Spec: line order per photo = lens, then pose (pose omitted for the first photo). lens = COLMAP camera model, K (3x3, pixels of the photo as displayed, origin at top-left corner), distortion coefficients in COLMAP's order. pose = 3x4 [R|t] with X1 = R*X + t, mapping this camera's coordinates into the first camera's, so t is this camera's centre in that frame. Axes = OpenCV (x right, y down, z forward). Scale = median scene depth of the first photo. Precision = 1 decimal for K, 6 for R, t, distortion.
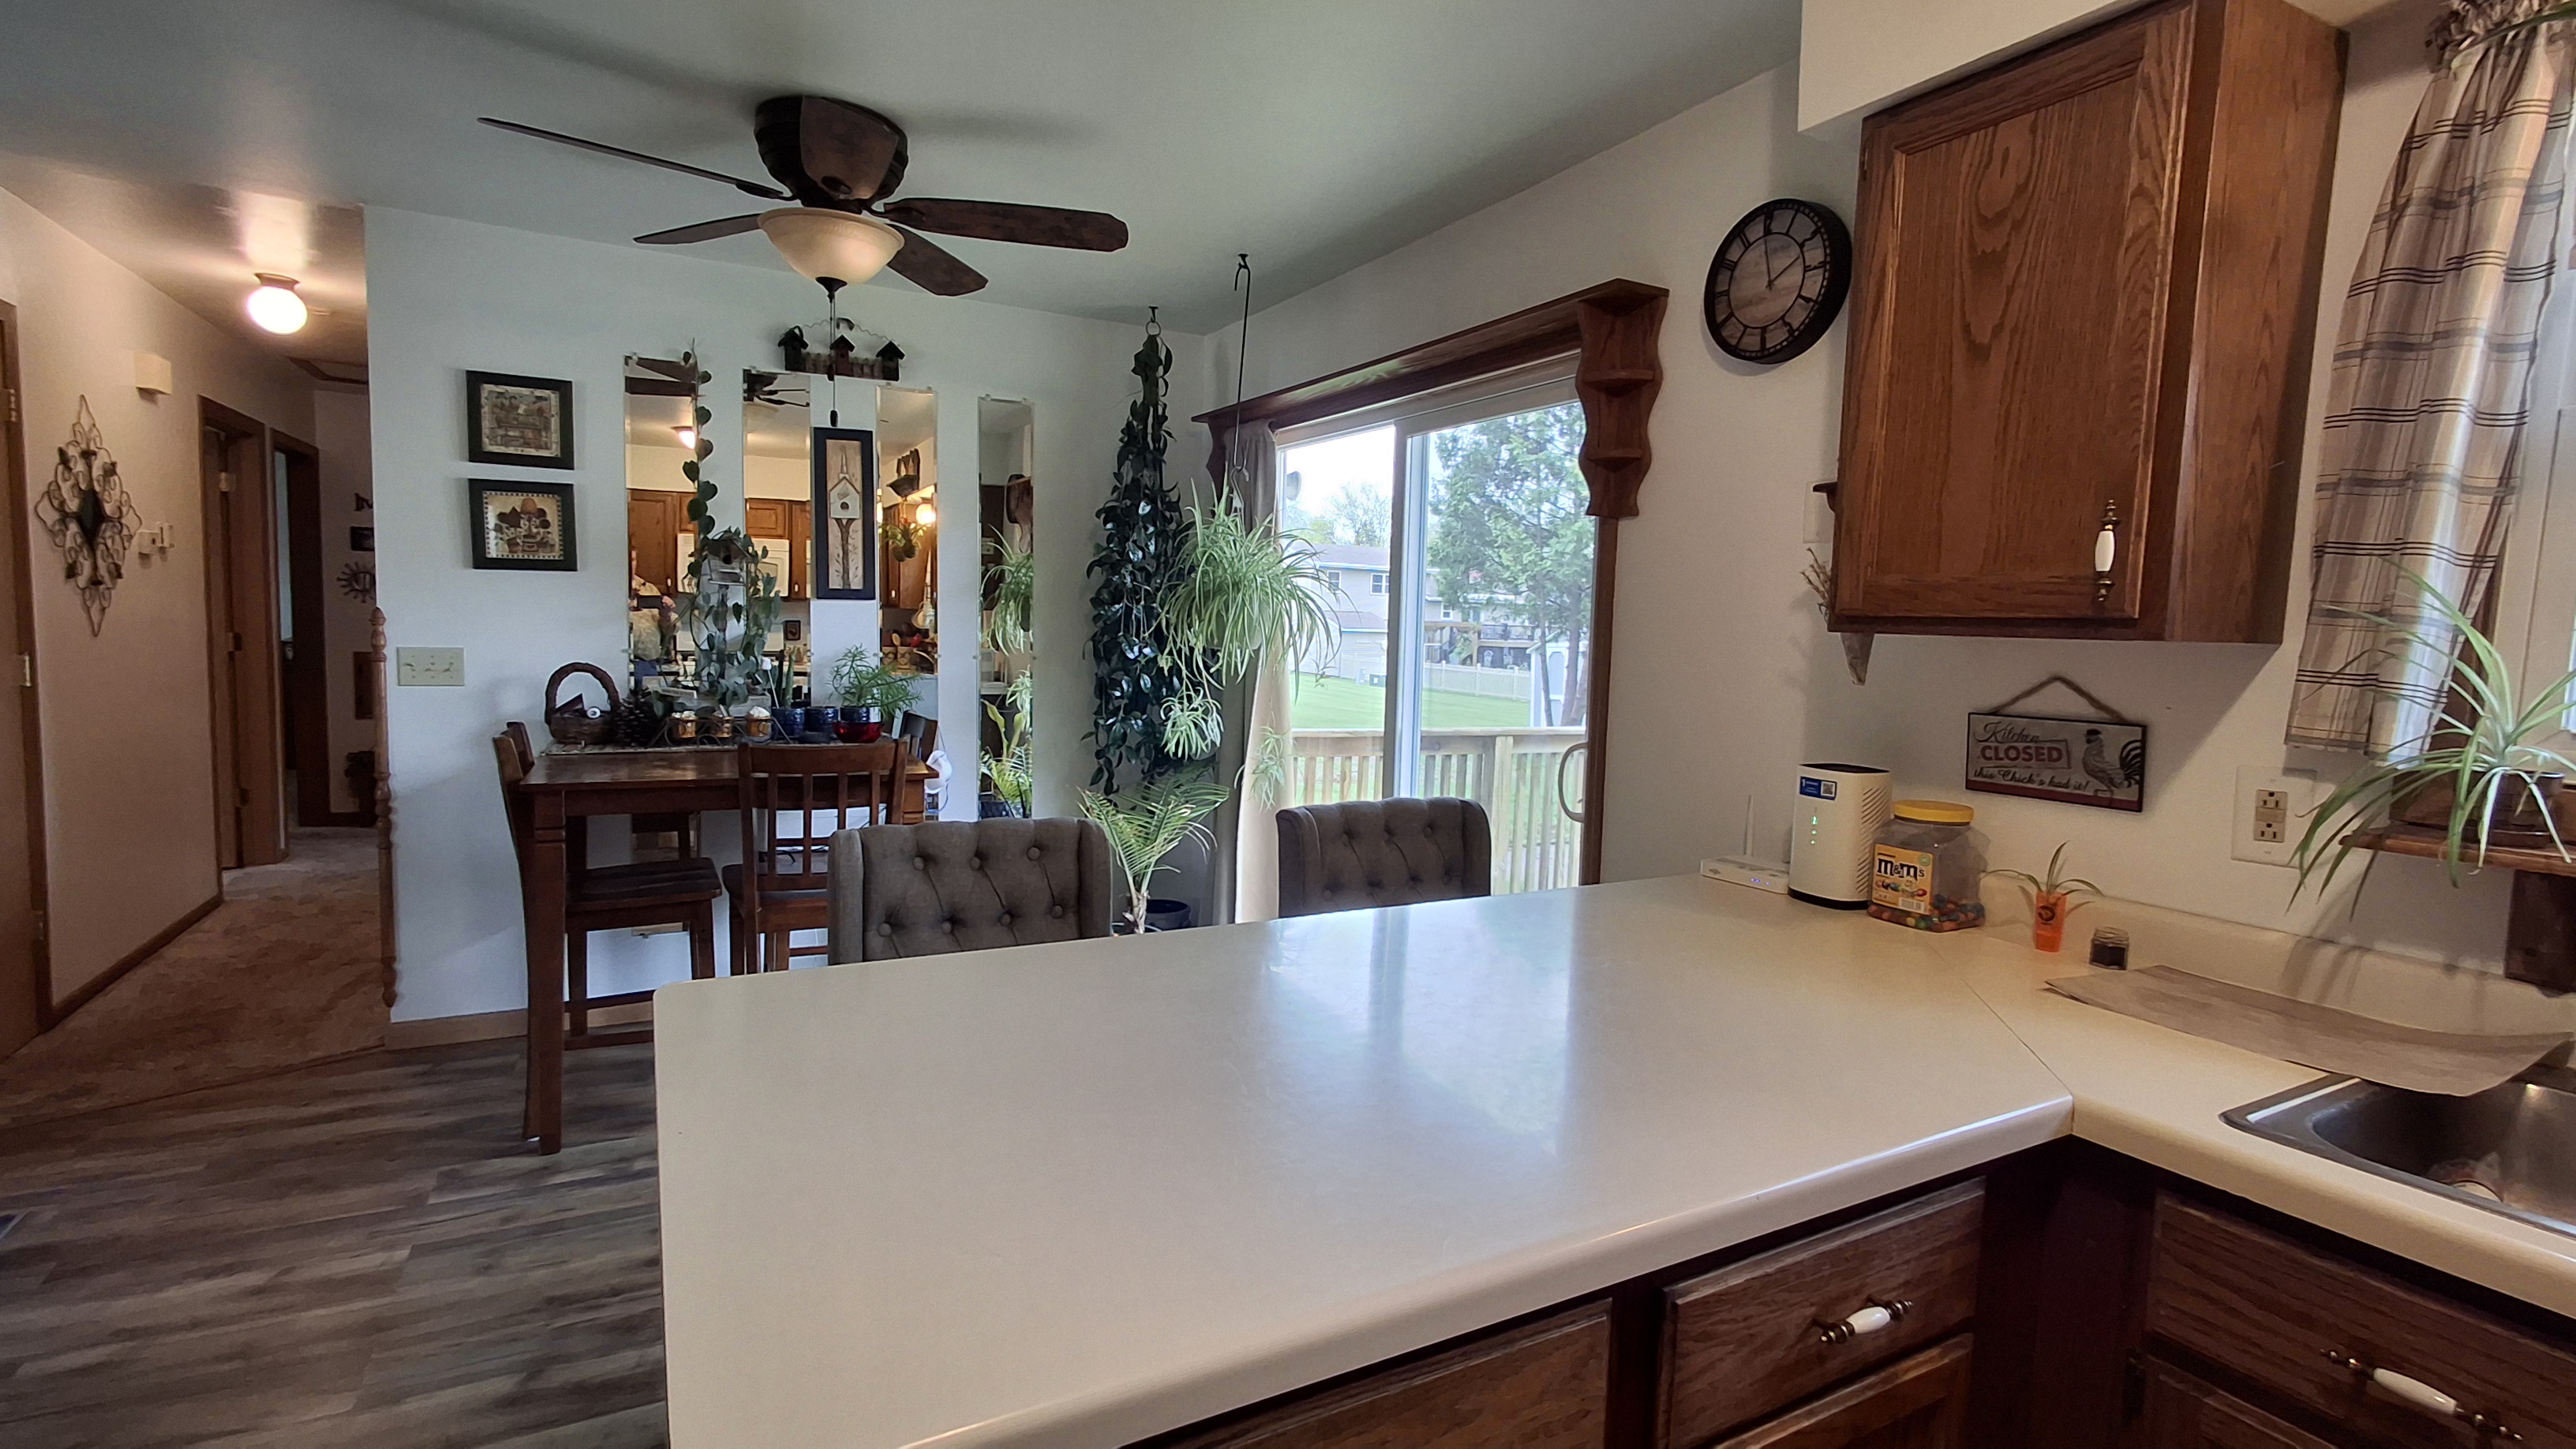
lens RADIAL K [[1177.4, 0, 1288.0], [0, 1177.4, 724.5], [0, 0, 1]] dist [-0.001608, -0.000883]
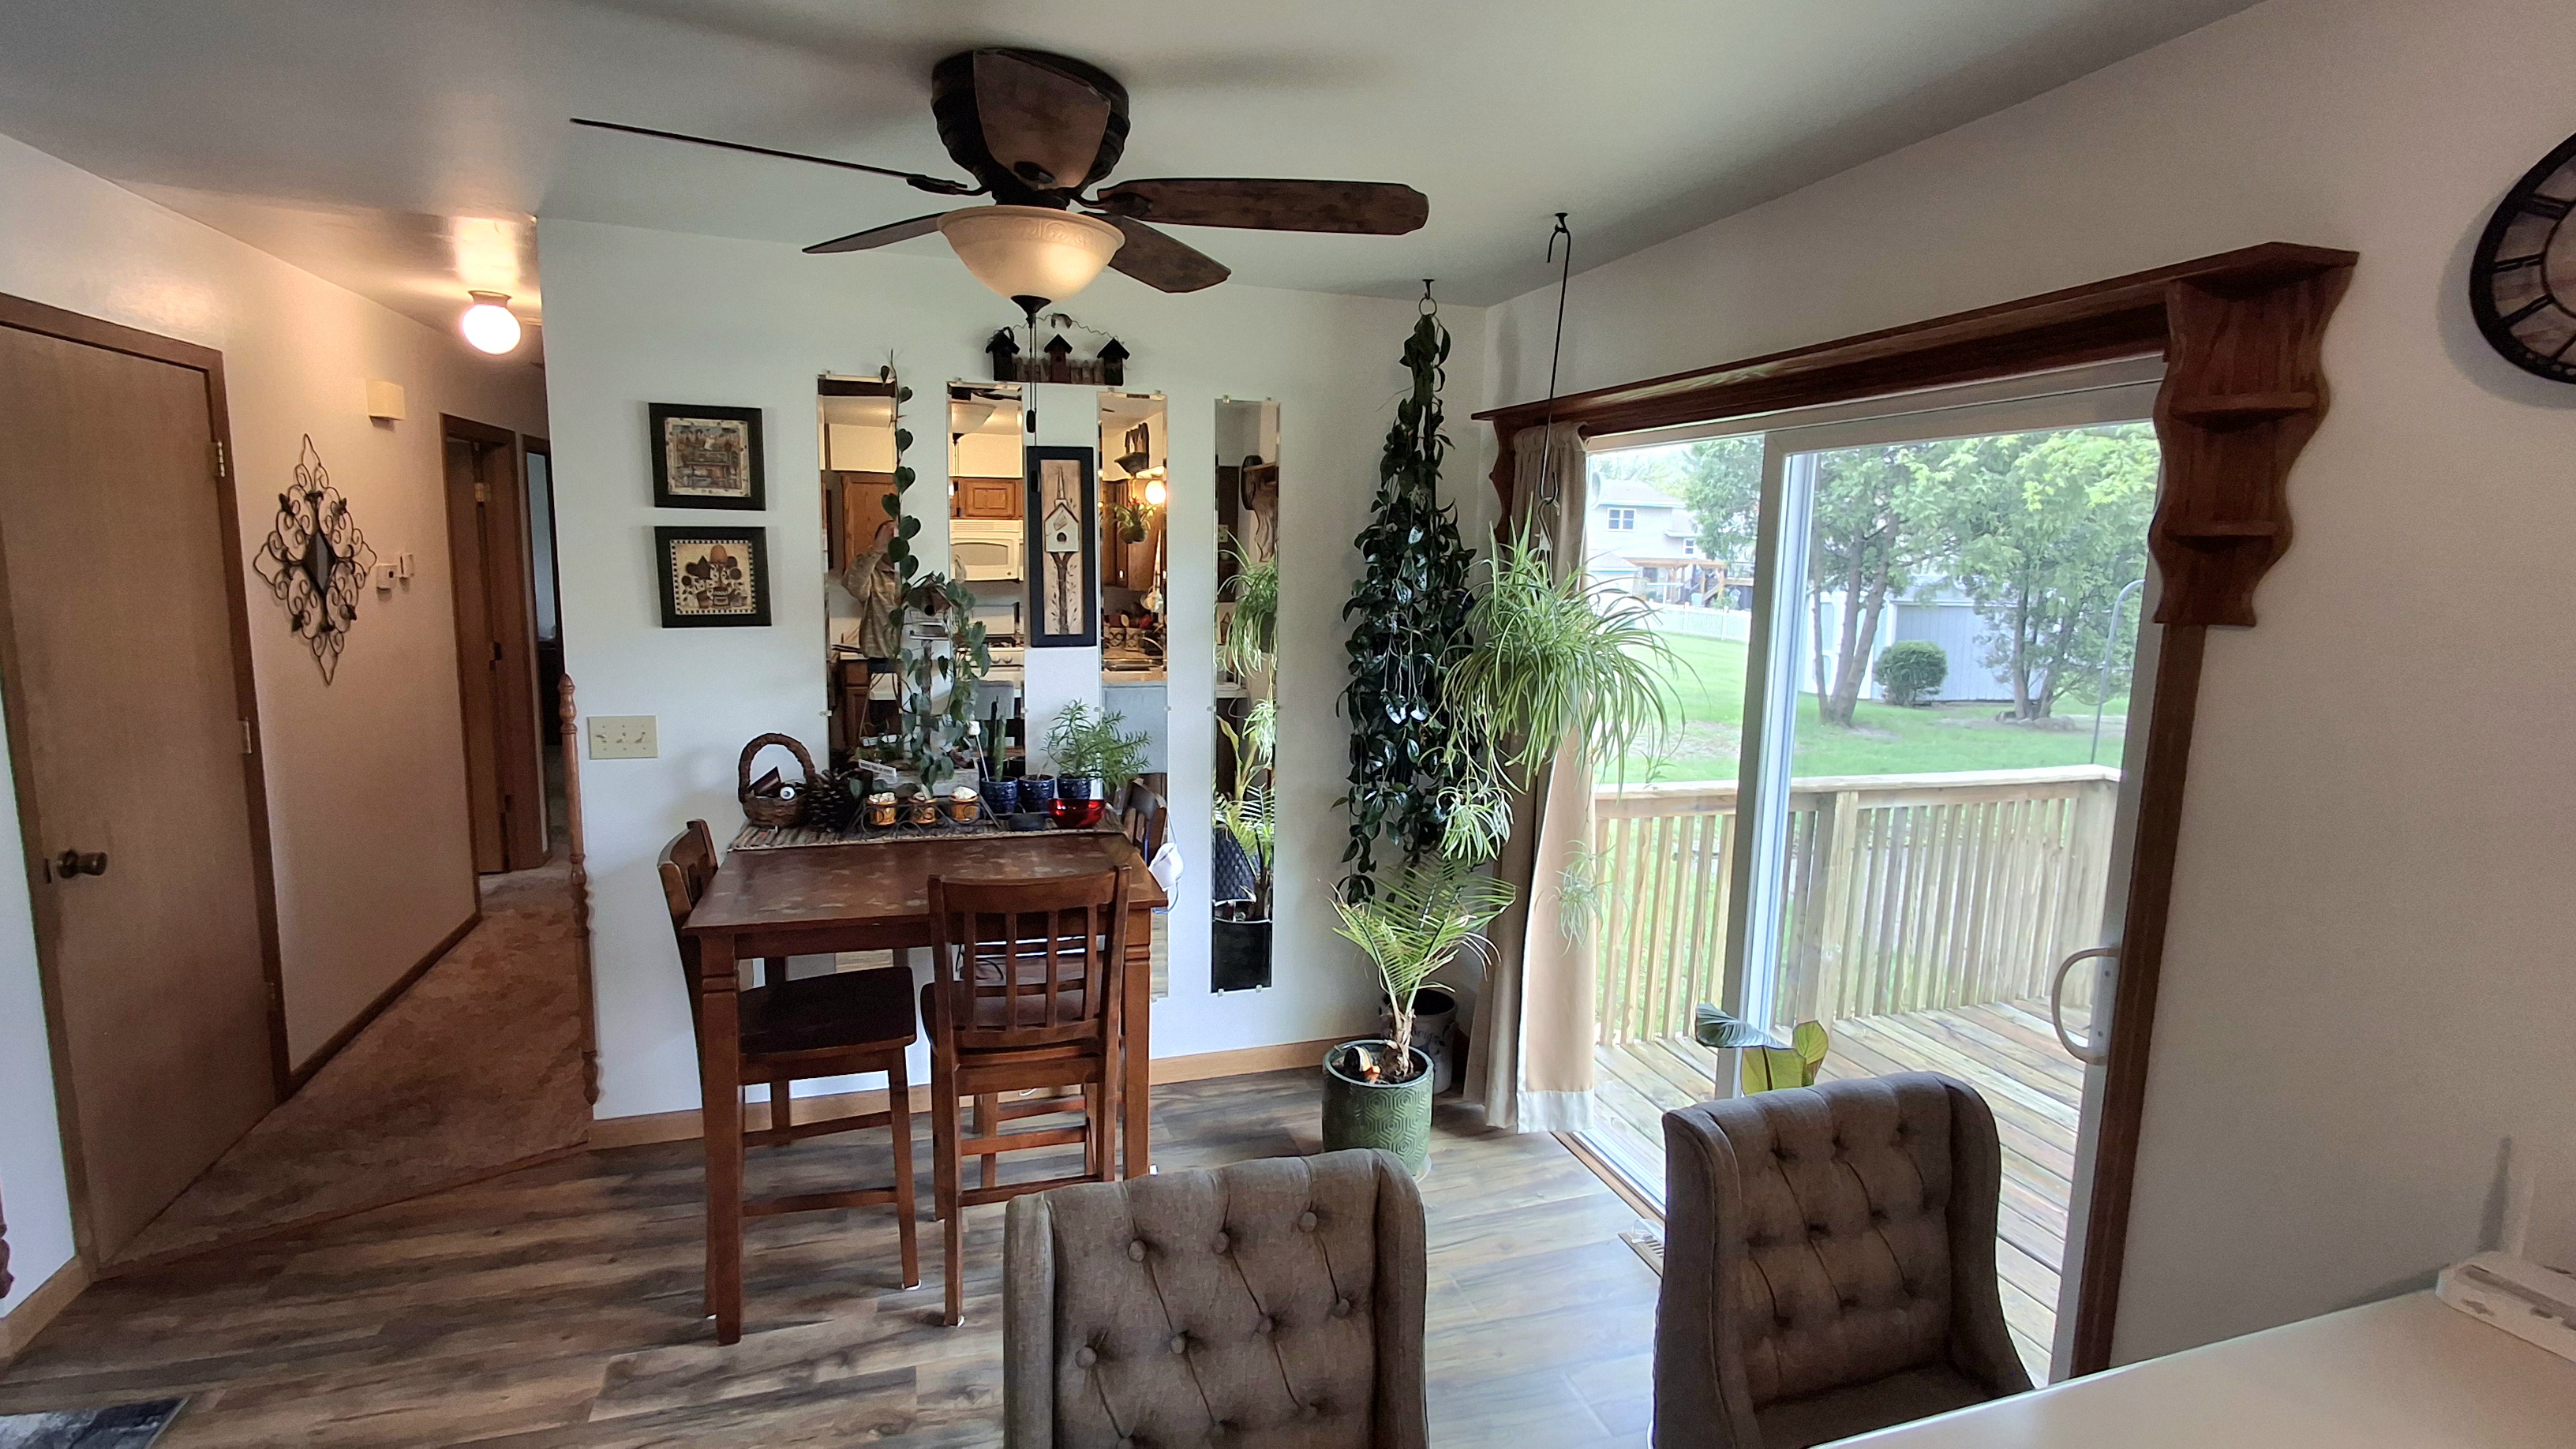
lens RADIAL K [[1190.8, 0, 1288.0], [0, 1190.8, 724.5], [0, 0, 1]] dist [-0.004694, 0.000514]
pose [[0.982359, 0.017926, -0.186144, -0.059830], [-0.008345, 0.998606, 0.052127, -0.108078], [0.186819, -0.049654, 0.981139, 0.200789]]
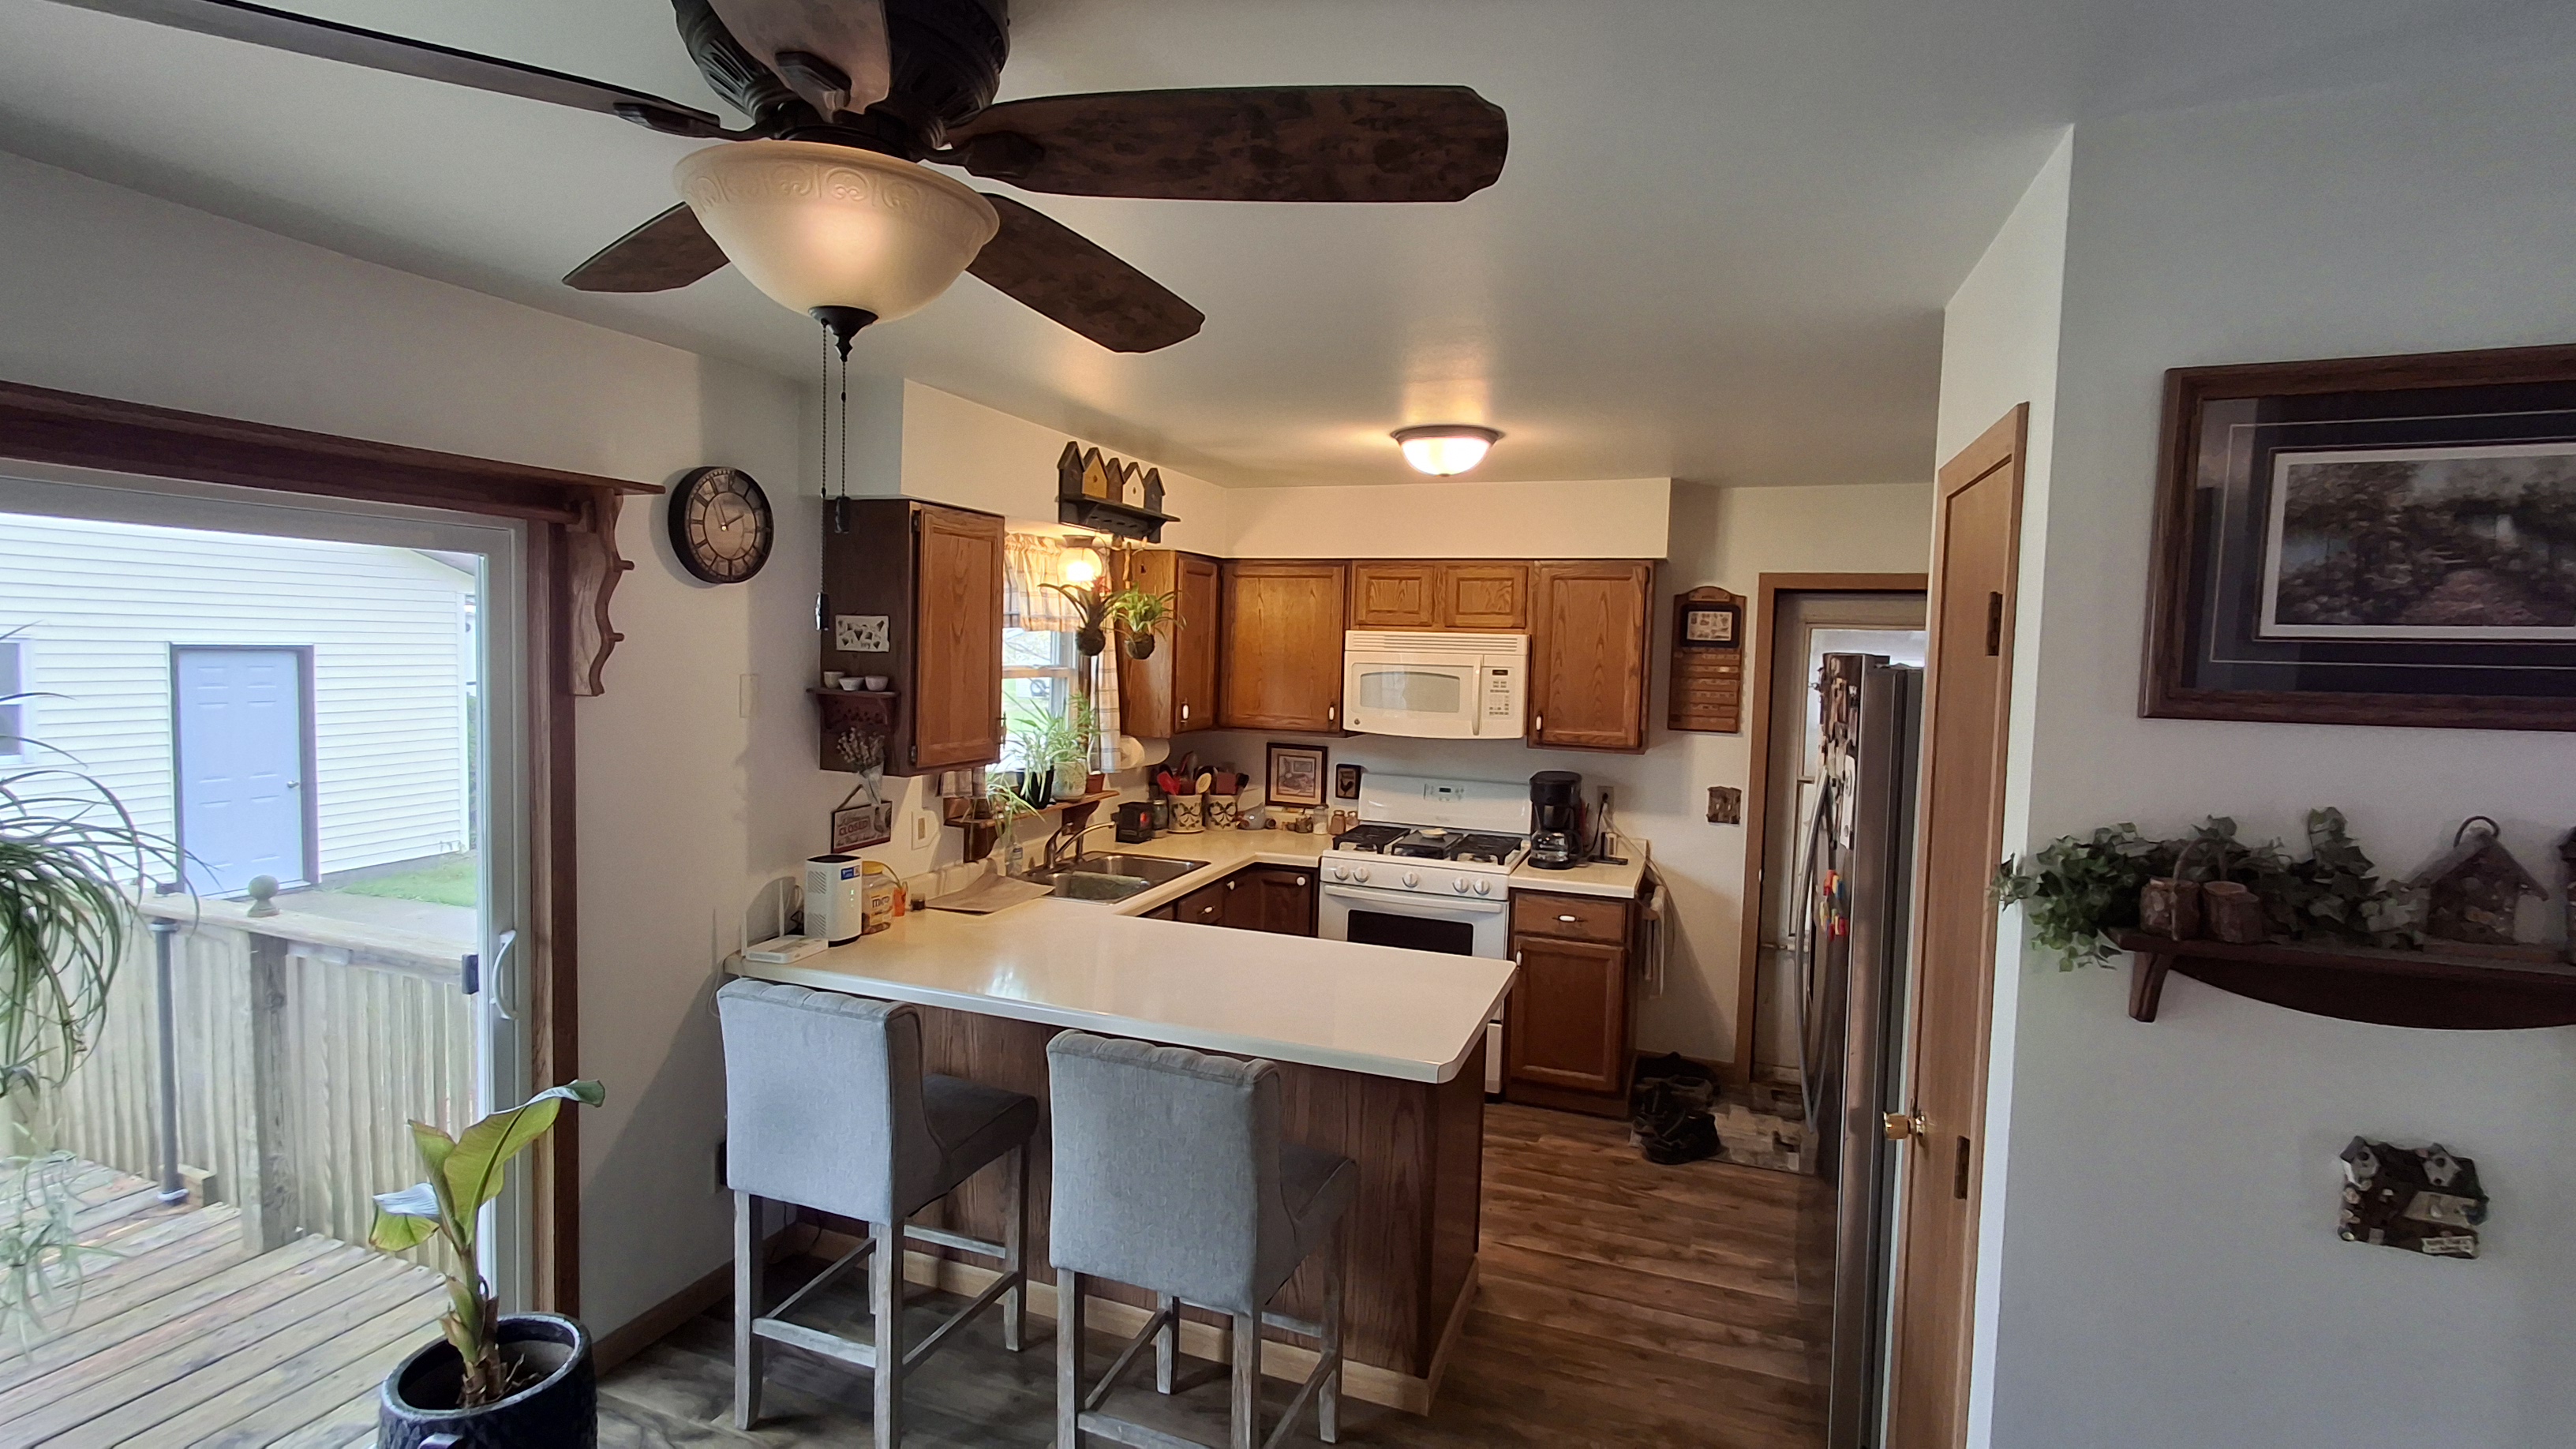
lens RADIAL K [[1177.4, 0, 1288.0], [0, 1177.4, 724.5], [0, 0, 1]] dist [-0.001608, -0.000883]
pose [[-0.652914, -0.099414, 0.750880, -0.623313], [0.017311, 0.989132, 0.146010, -0.204142], [-0.757235, 0.108330, -0.644097, 0.850002]]
